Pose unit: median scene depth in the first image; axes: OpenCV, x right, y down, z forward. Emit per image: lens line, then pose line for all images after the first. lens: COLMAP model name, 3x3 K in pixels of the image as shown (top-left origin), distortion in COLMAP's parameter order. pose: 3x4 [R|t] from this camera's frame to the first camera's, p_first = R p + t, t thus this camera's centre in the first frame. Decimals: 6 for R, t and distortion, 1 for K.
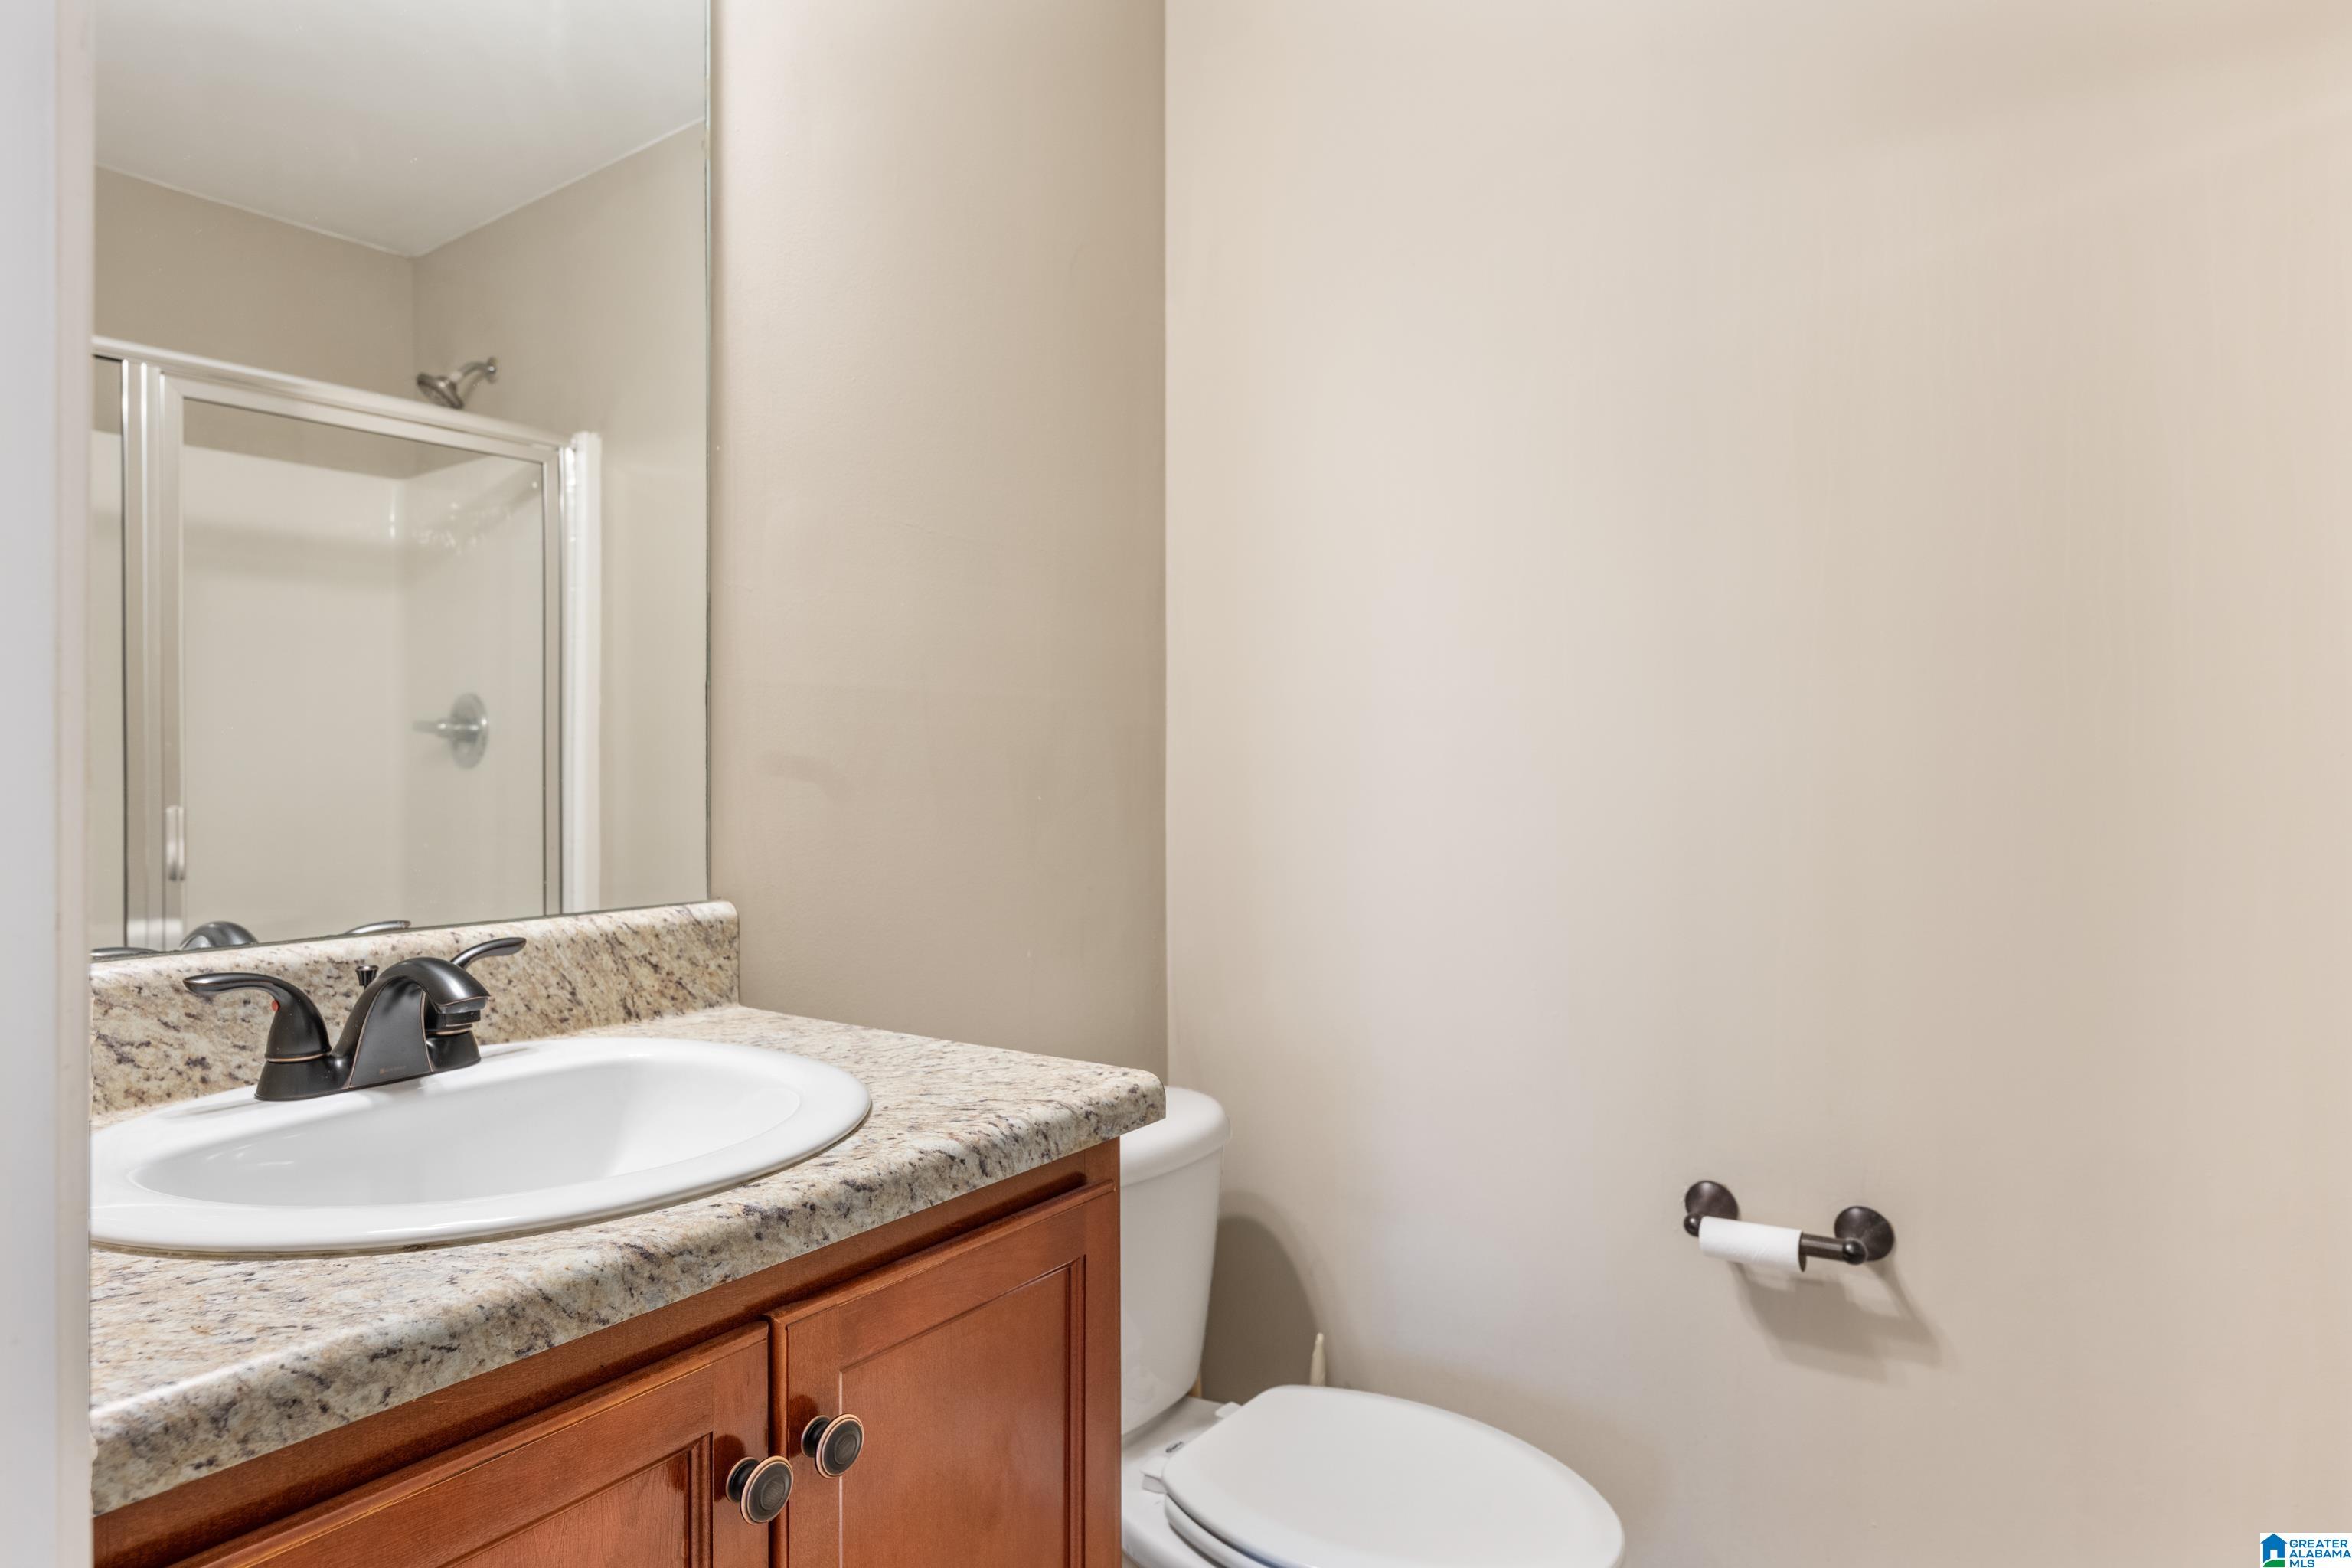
lens RADIAL K [[1358.6, 0, 1174.5], [0, 1358.6, 780.4], [0, 0, 1]] dist [0.003068, -0.002722]
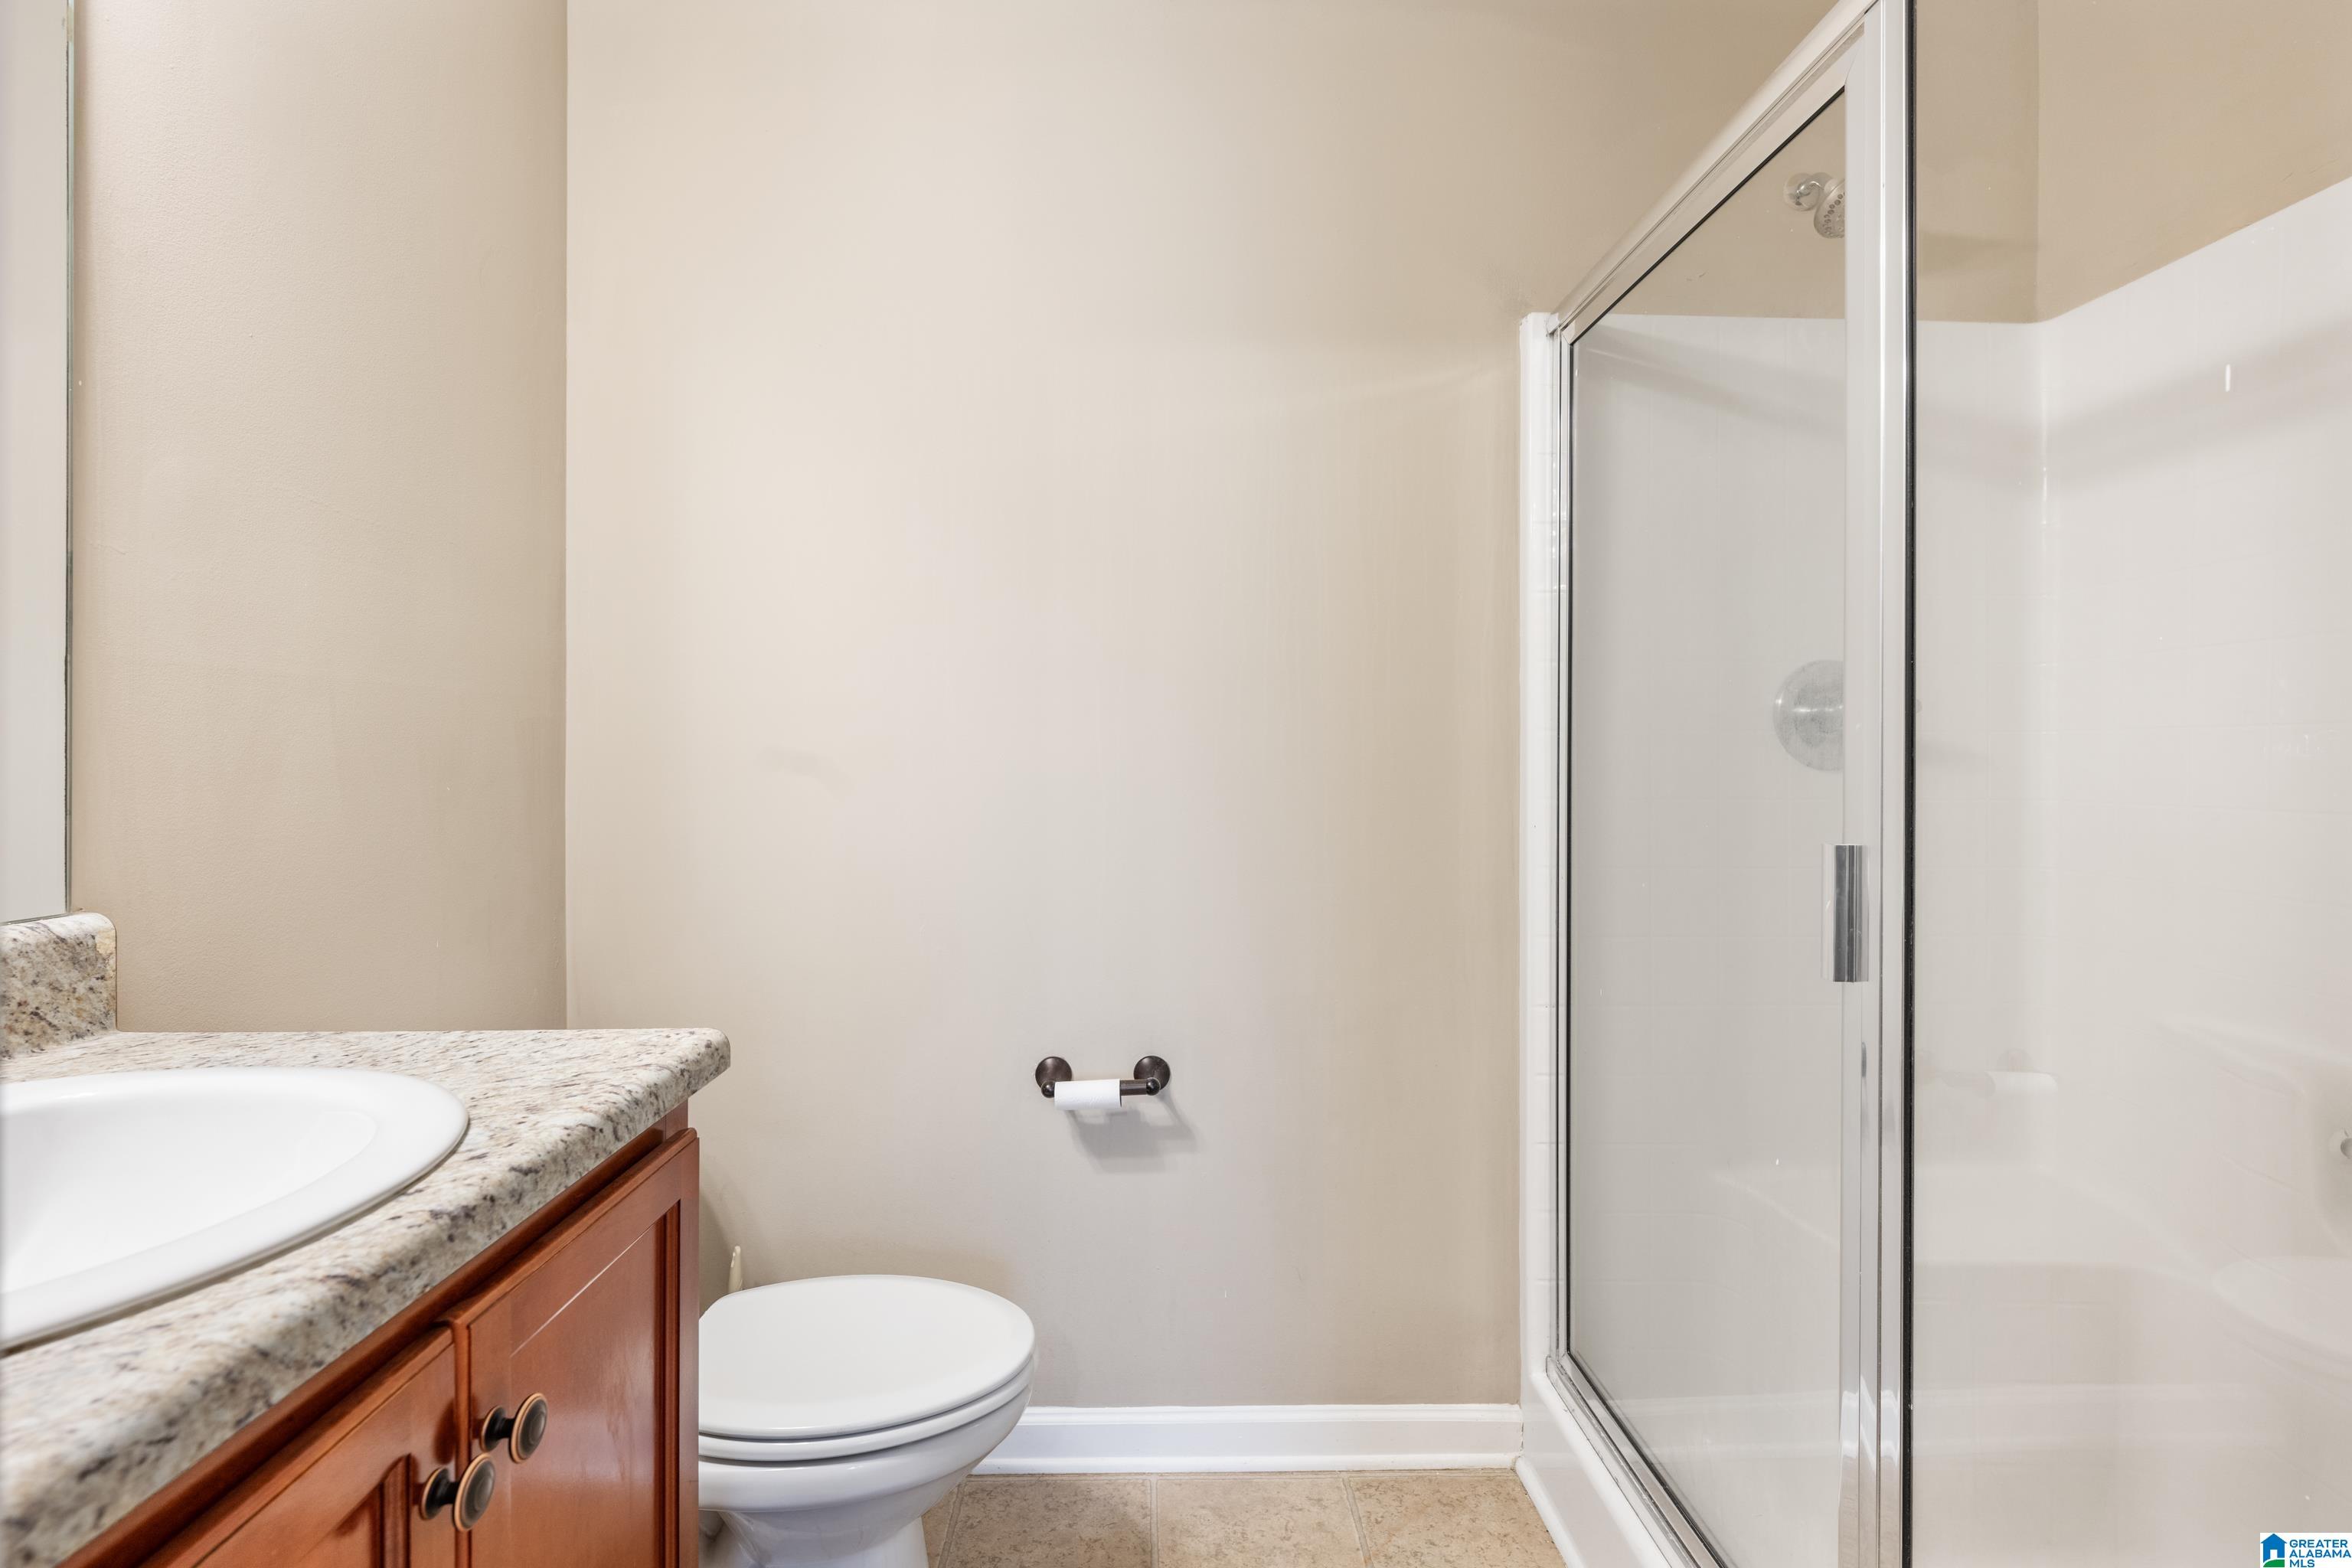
lens RADIAL K [[1094.1, 0, 1178.2], [0, 1094.1, 772.7], [0, 0, 1]] dist [0.001736, 0.000076]
pose [[0.793034, -0.003463, 0.609168, -0.317005], [0.002628, 0.999994, 0.002263, 0.000980], [-0.609172, -0.000194, 0.793038, 0.050854]]
